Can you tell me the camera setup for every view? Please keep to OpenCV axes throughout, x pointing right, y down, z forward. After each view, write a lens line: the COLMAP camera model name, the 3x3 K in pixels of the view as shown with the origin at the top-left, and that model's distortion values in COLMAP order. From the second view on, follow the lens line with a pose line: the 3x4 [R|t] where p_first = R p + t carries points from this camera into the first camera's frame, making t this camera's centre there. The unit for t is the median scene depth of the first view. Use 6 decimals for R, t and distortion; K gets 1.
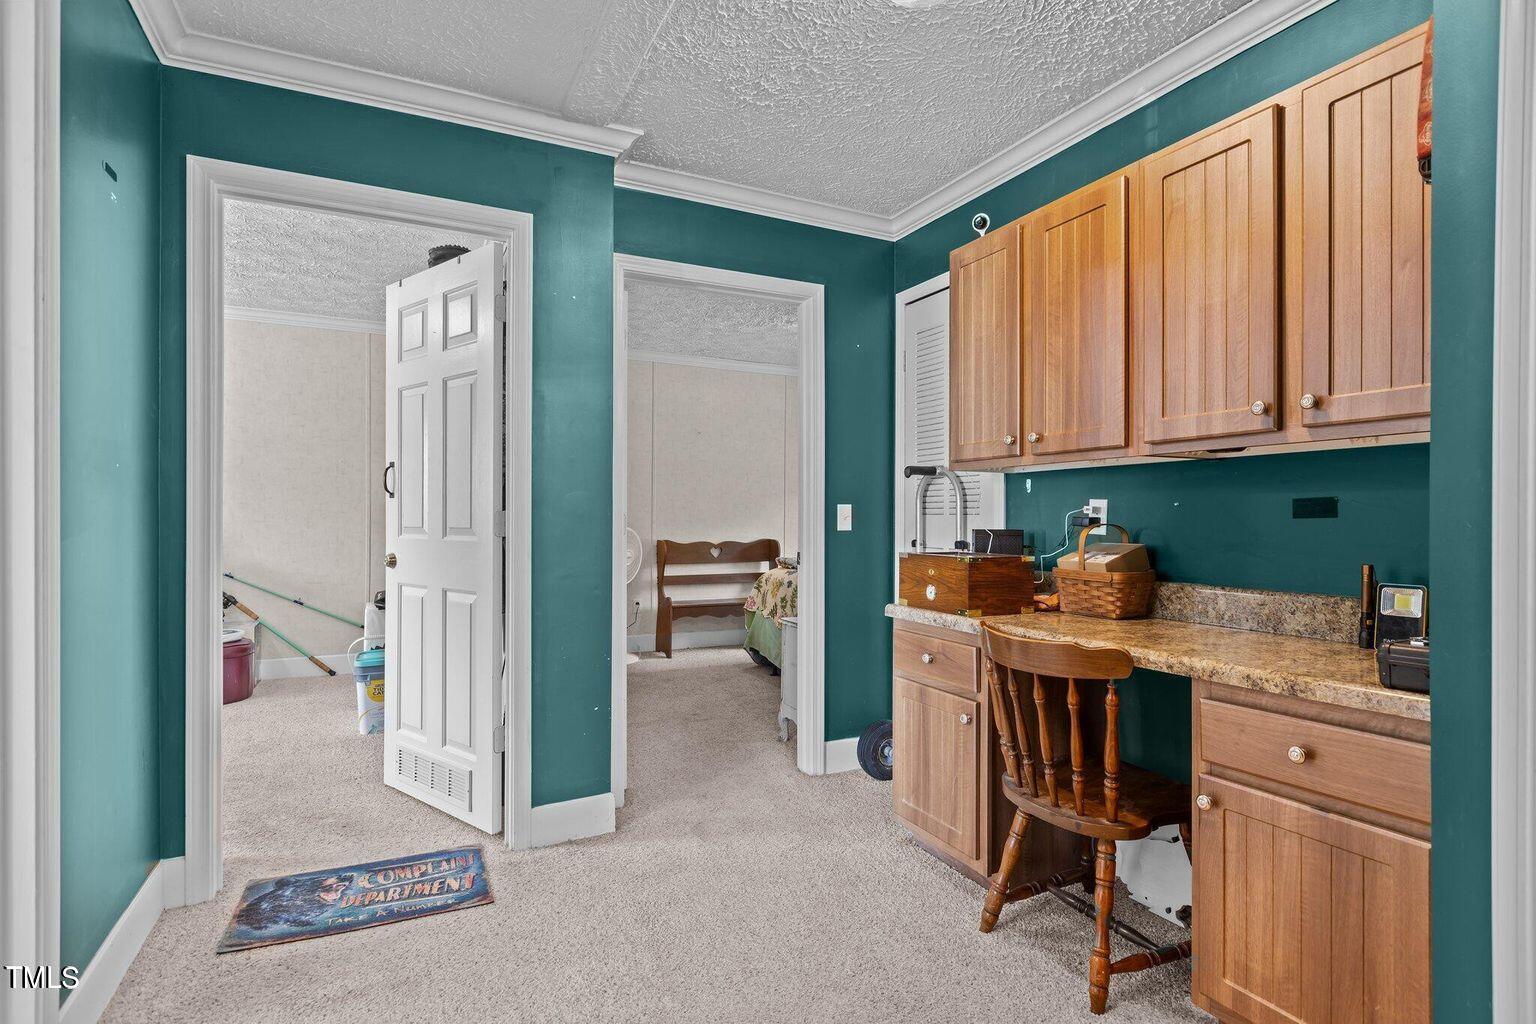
lens RADIAL K [[782.7, 0, 770.4], [0, 782.7, 513.4], [0, 0, 1]] dist [0.002019, -0.000046]
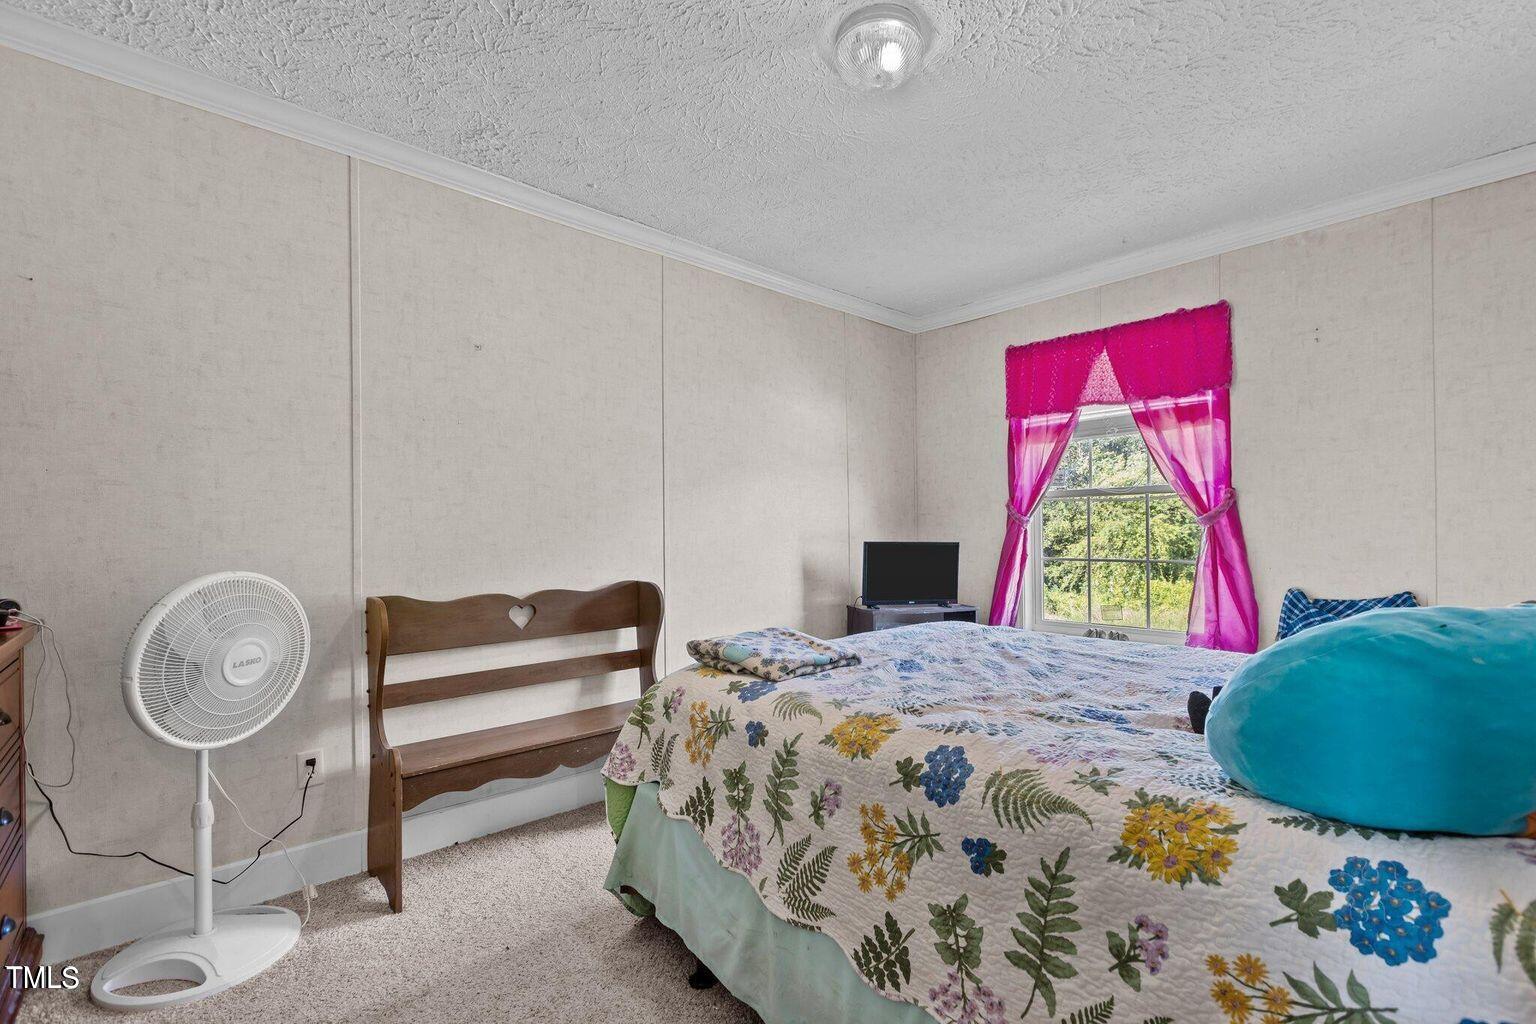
lens RADIAL K [[693.0, 0, 772.9], [0, 693.0, 537.1], [0, 0, 1]] dist [0.003884, -0.000851]
pose [[0.961954, -0.015398, 0.272778, -0.040086], [0.014875, 0.999881, 0.003983, 0.004789], [-0.272807, 0.000226, 0.962069, 0.597913]]
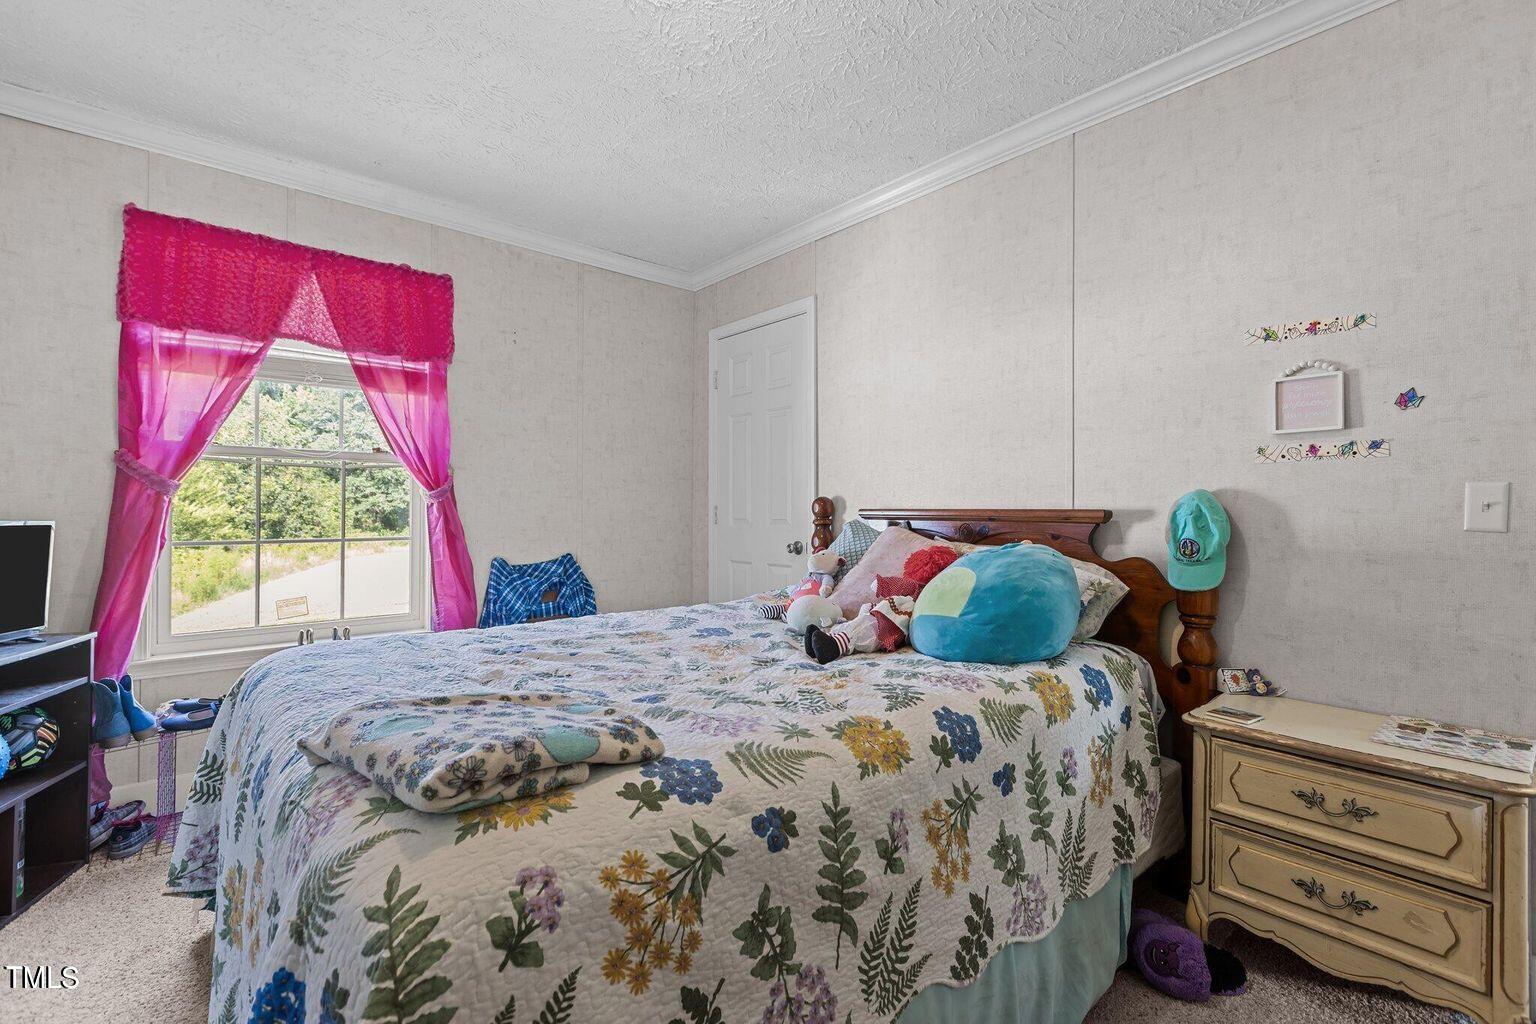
lens RADIAL K [[693.0, 0, 761.1], [0, 693.0, 512.6], [0, 0, 1]] dist [0.003884, -0.000851]
pose [[-0.253961, -0.015219, 0.967095, -0.126739], [-0.004947, 0.999884, 0.014436, 0.003885], [-0.967202, -0.001118, -0.254006, 0.882713]]
